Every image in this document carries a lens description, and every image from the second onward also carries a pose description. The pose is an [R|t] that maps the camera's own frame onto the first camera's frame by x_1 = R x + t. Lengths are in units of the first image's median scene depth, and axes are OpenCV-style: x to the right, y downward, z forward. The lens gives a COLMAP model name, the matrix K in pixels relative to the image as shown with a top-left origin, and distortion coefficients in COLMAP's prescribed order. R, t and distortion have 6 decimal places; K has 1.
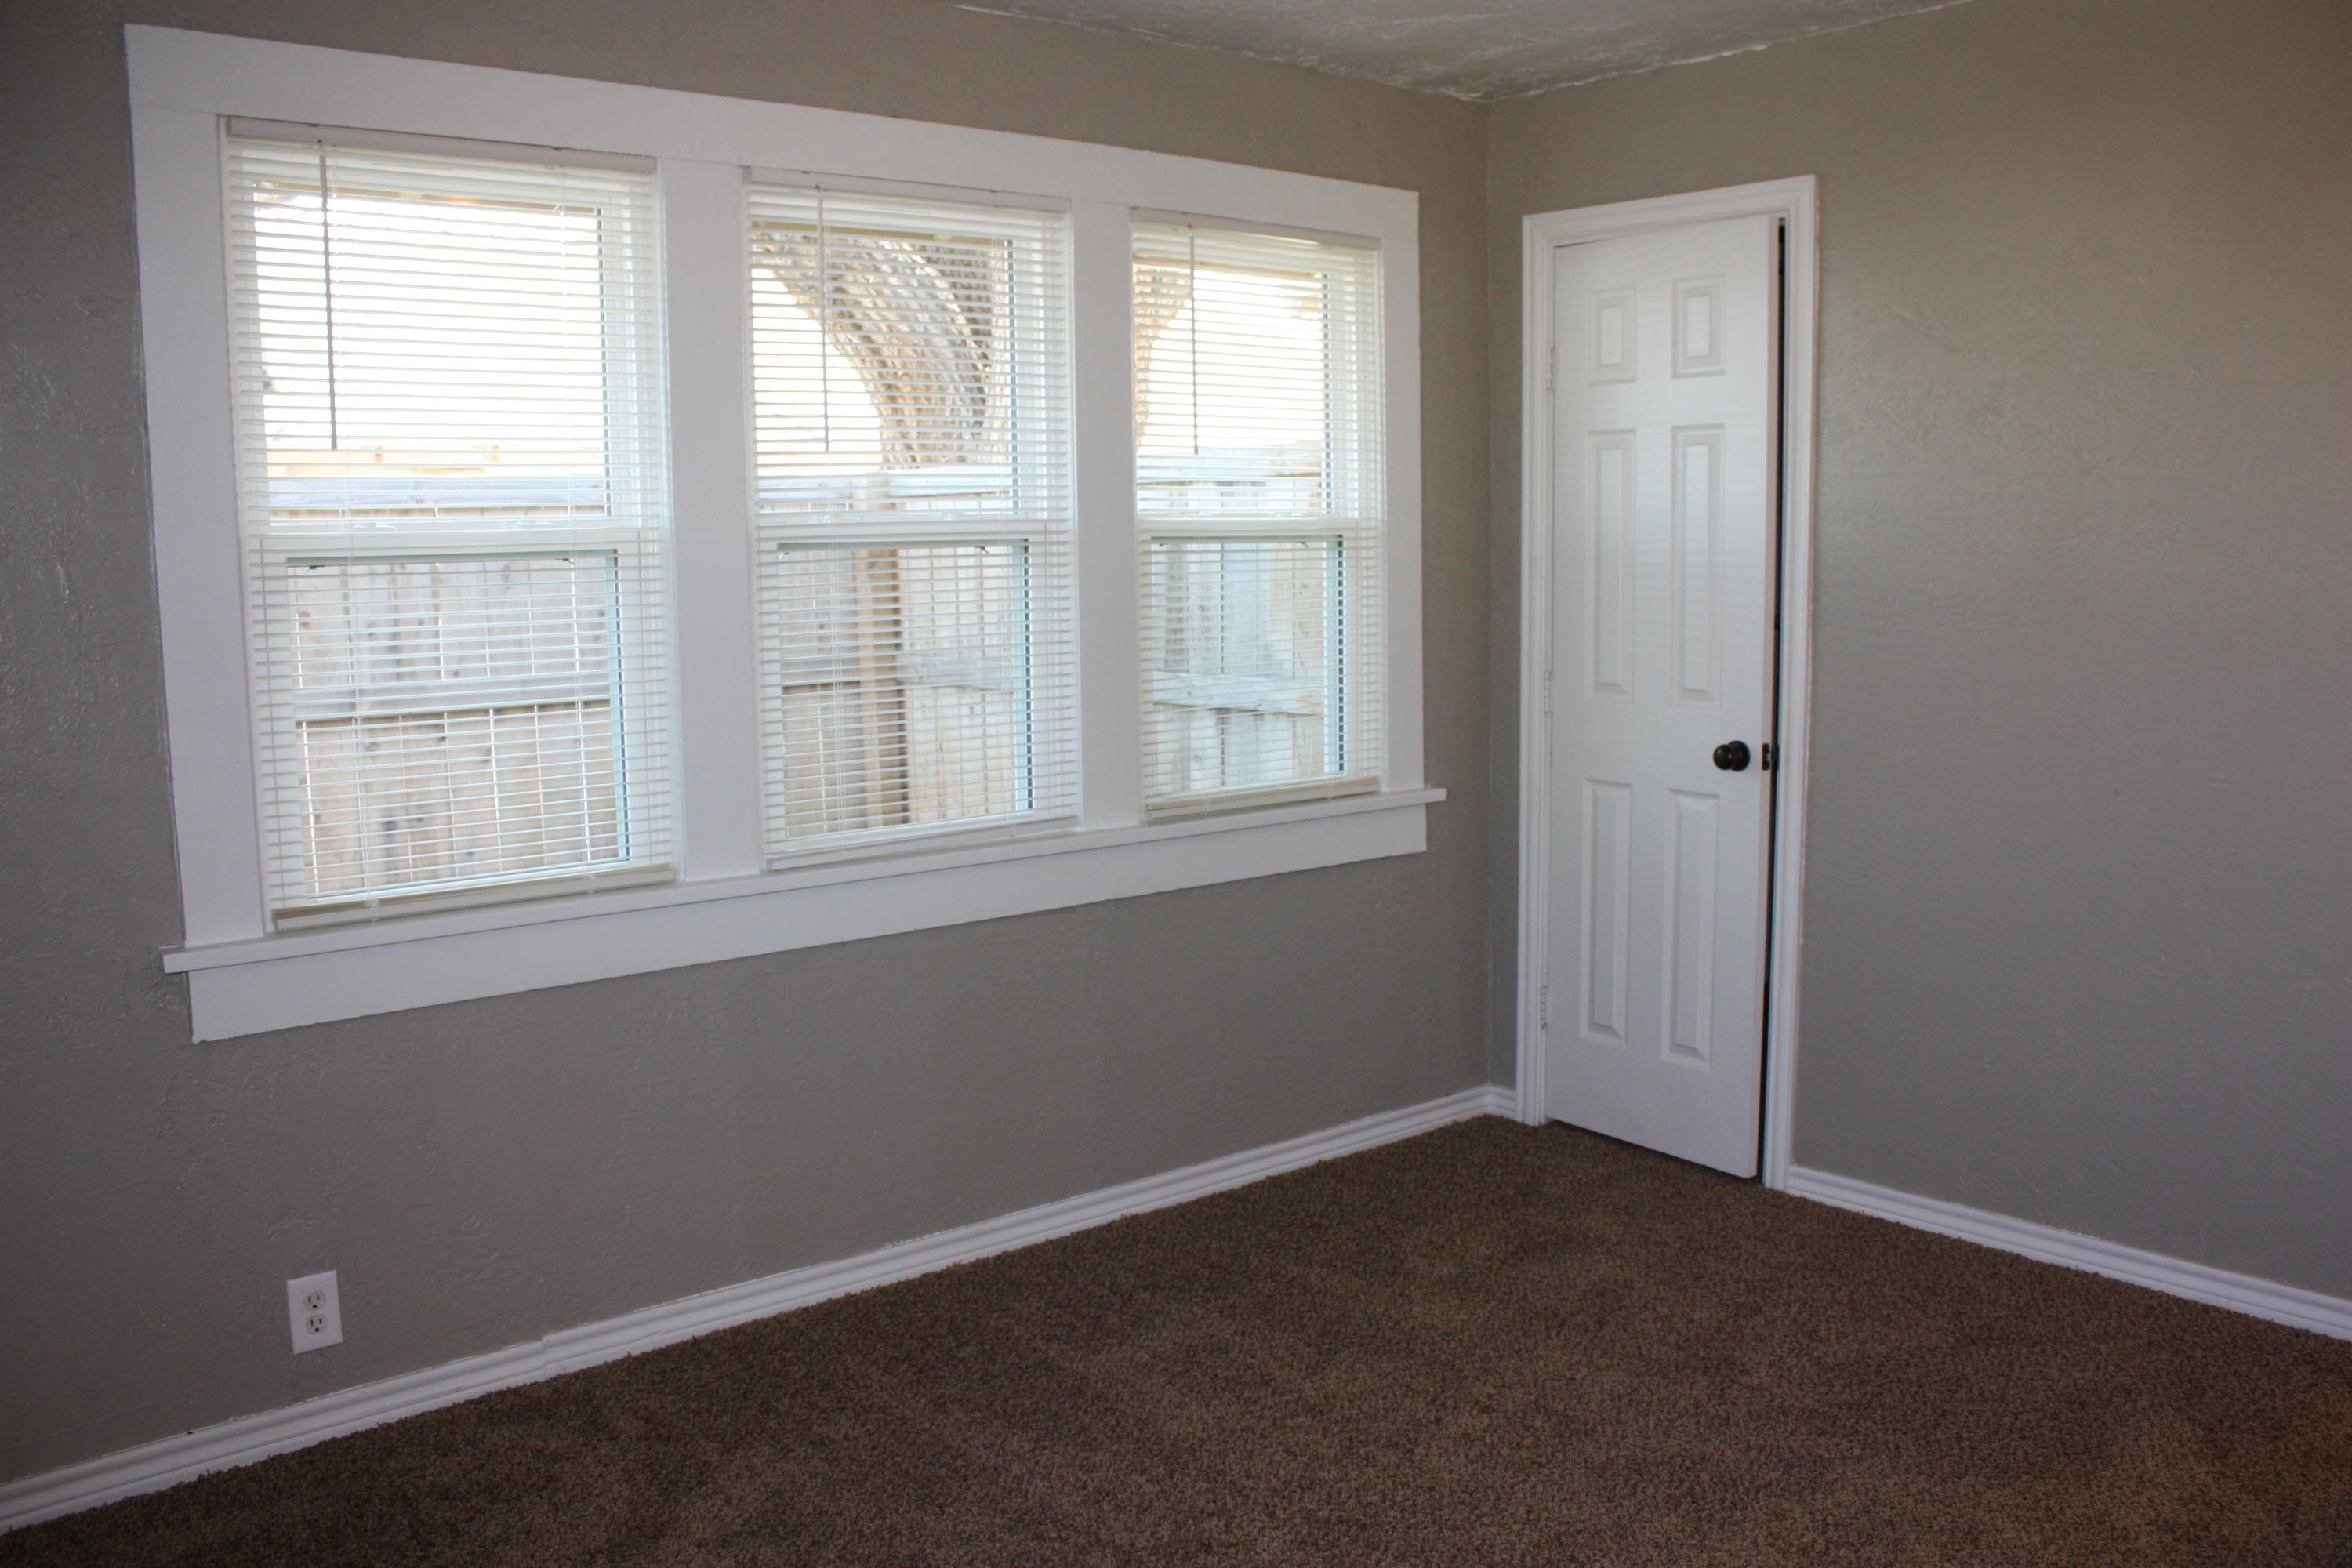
lens RADIAL K [[1973.5, 0, 1173.1], [0, 1973.5, 789.4], [0, 0, 1]] dist [-0.157978, 0.136683]
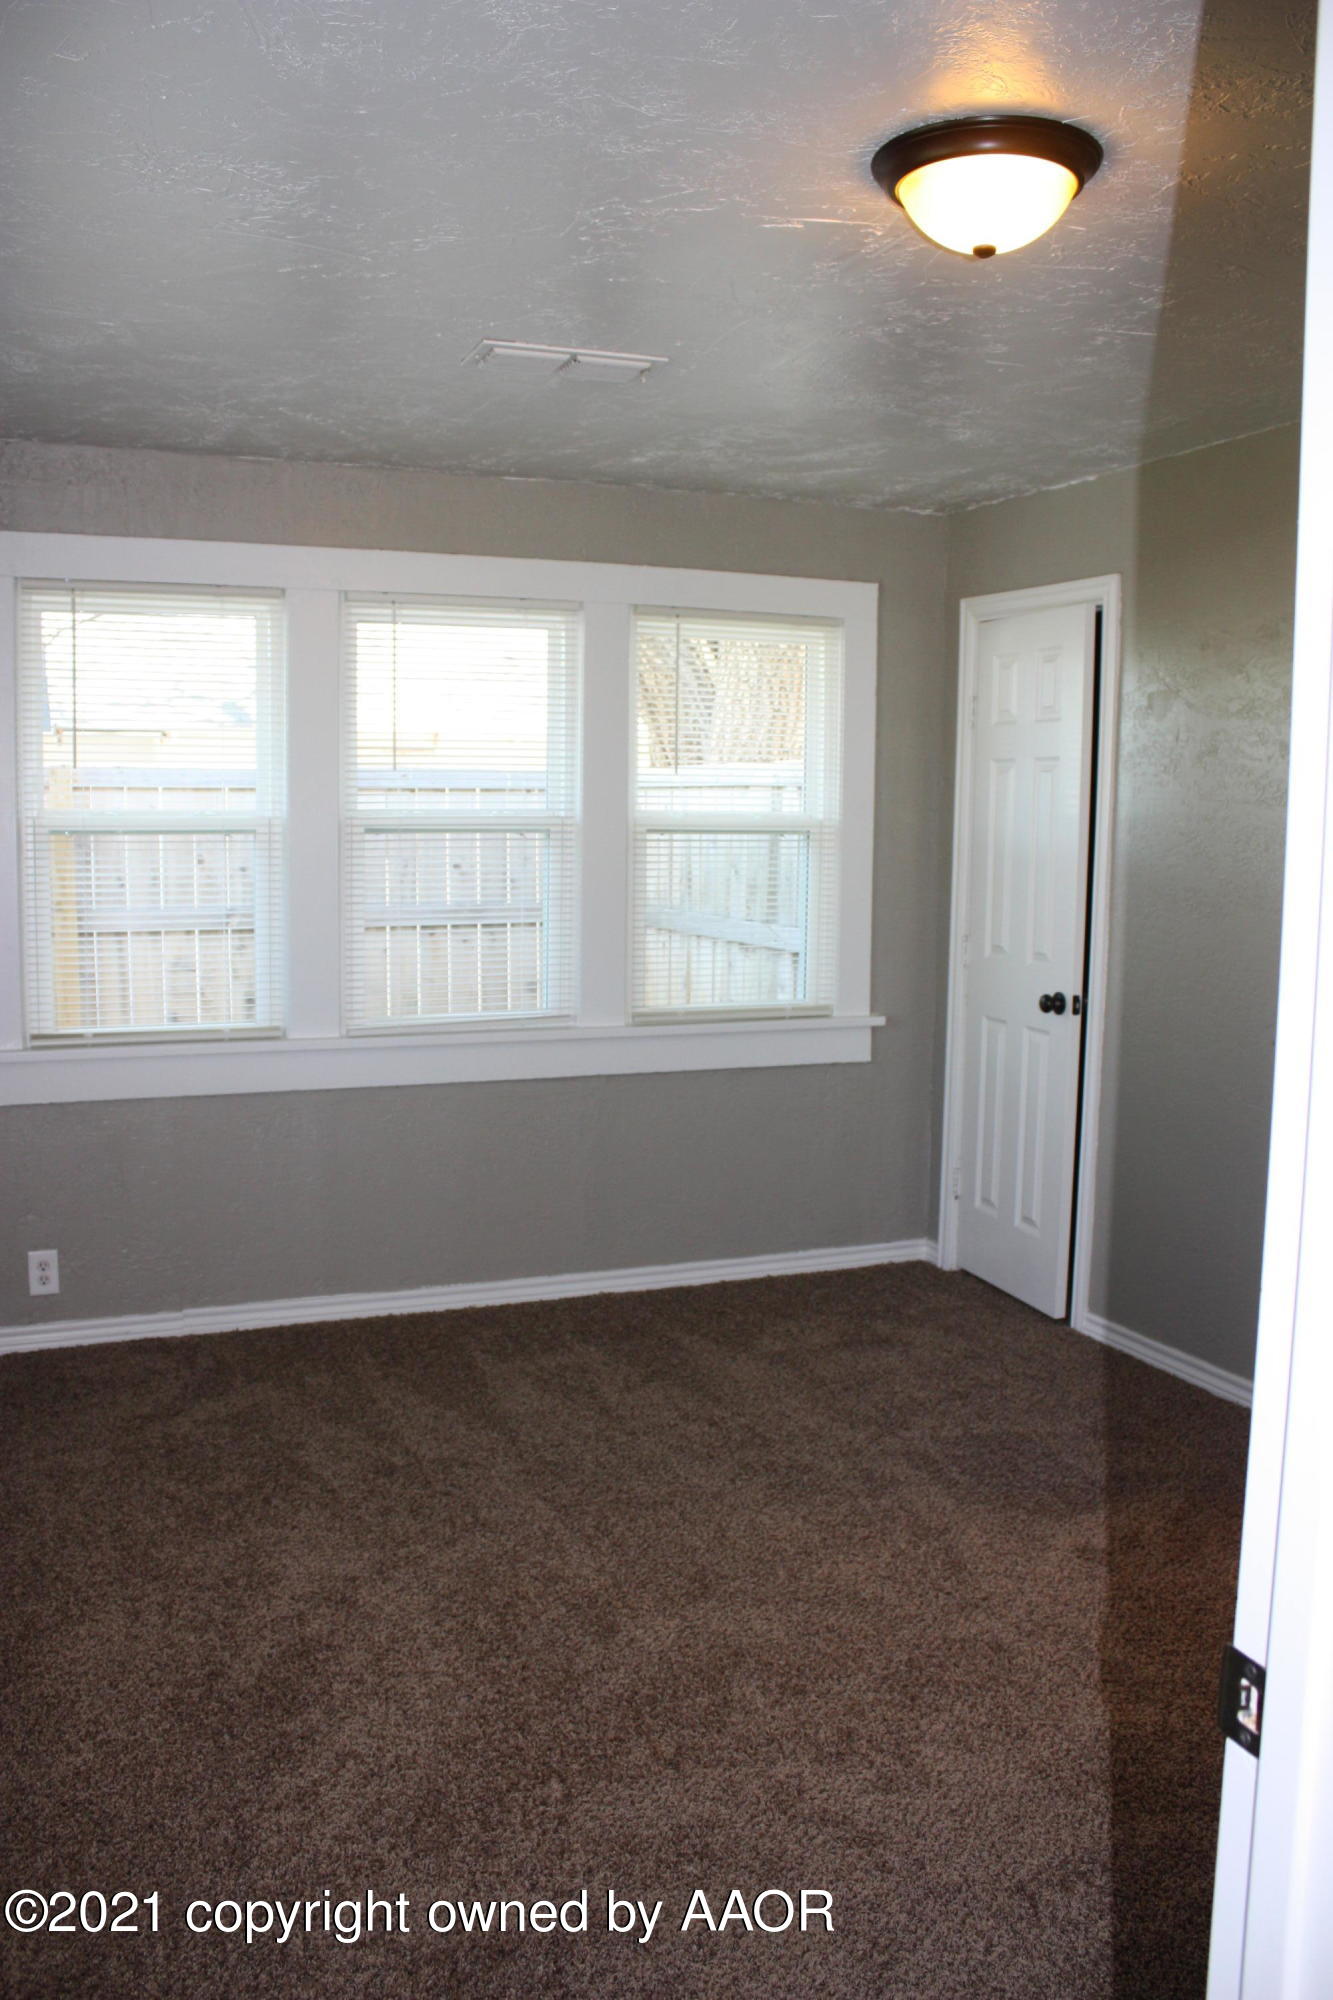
lens RADIAL K [[1678.2, 0, 650.9], [0, 1678.2, 1007.0], [0, 0, 1]] dist [-0.157978, 0.136683]
pose [[0.954251, 0.060610, -0.292801, 0.385264], [-0.062372, 0.998047, 0.003325, -0.001006], [0.292431, 0.015090, 0.956168, -0.195636]]
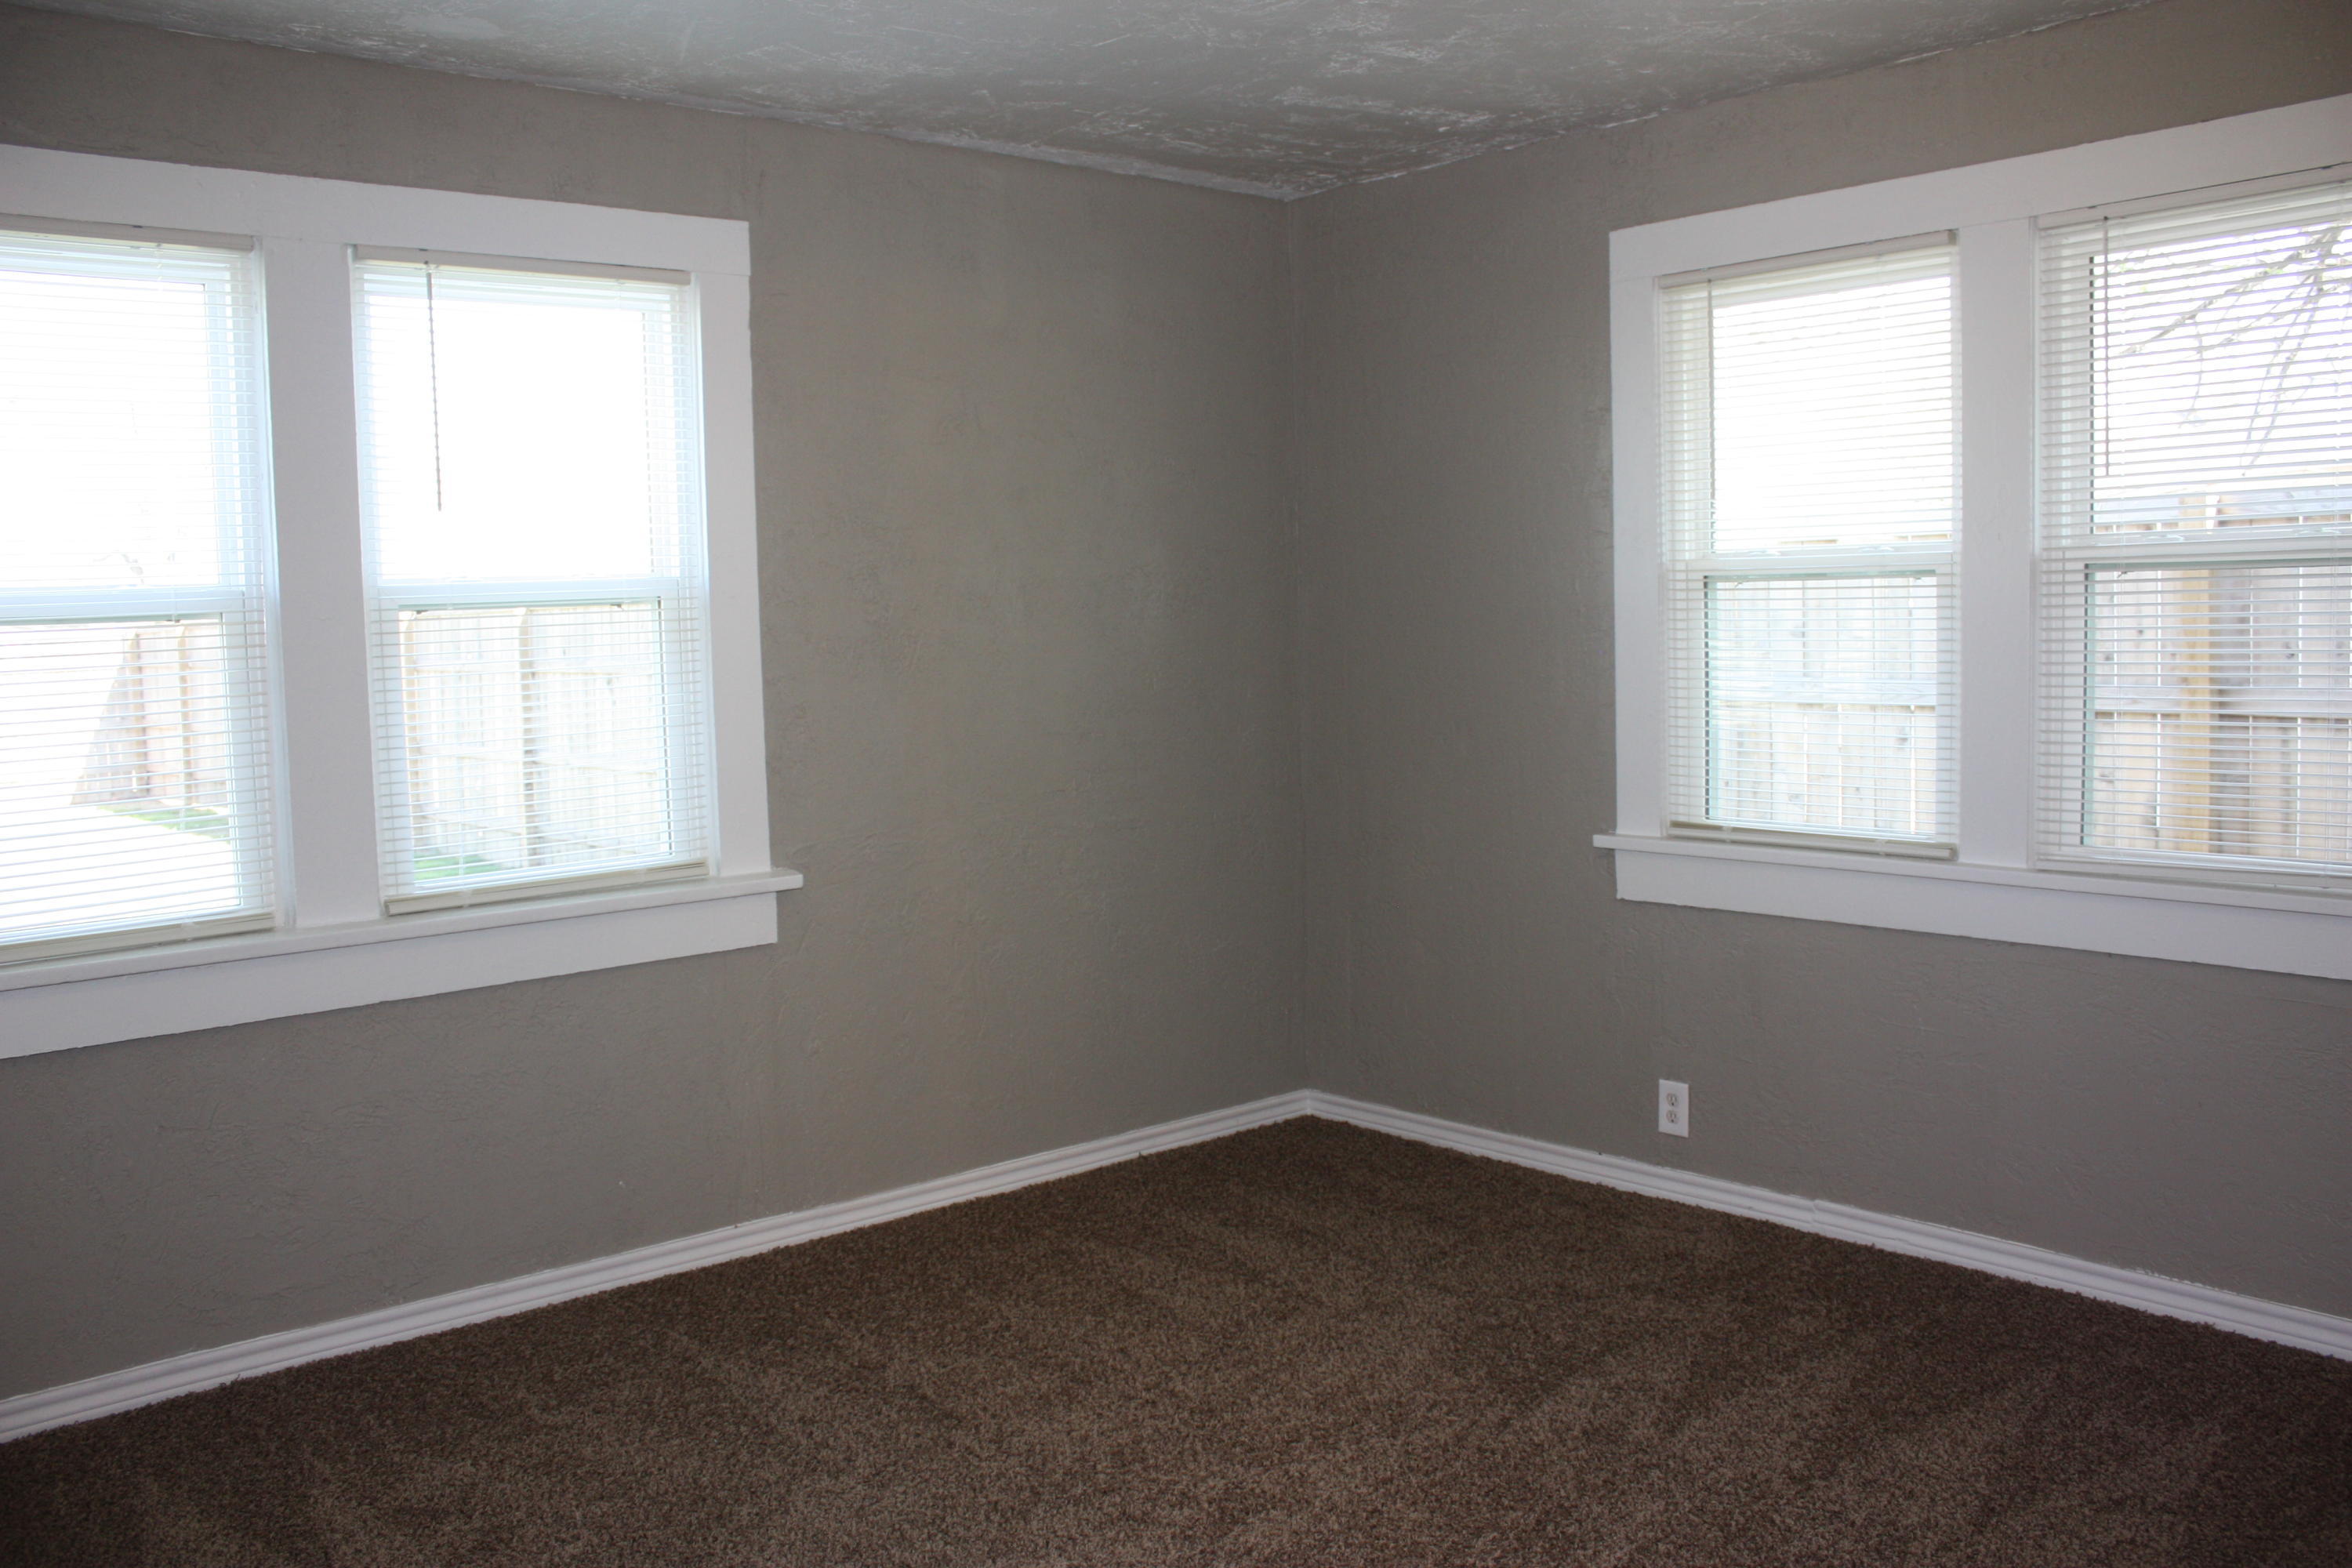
lens RADIAL K [[1973.5, 0, 1158.3], [0, 1973.5, 785.7], [0, 0, 1]] dist [-0.157978, 0.136683]
pose [[0.021070, 0.110771, -0.993623, 0.760130], [-0.092088, 0.989833, 0.108396, -0.067254], [0.995528, 0.089217, 0.031056, 0.443549]]
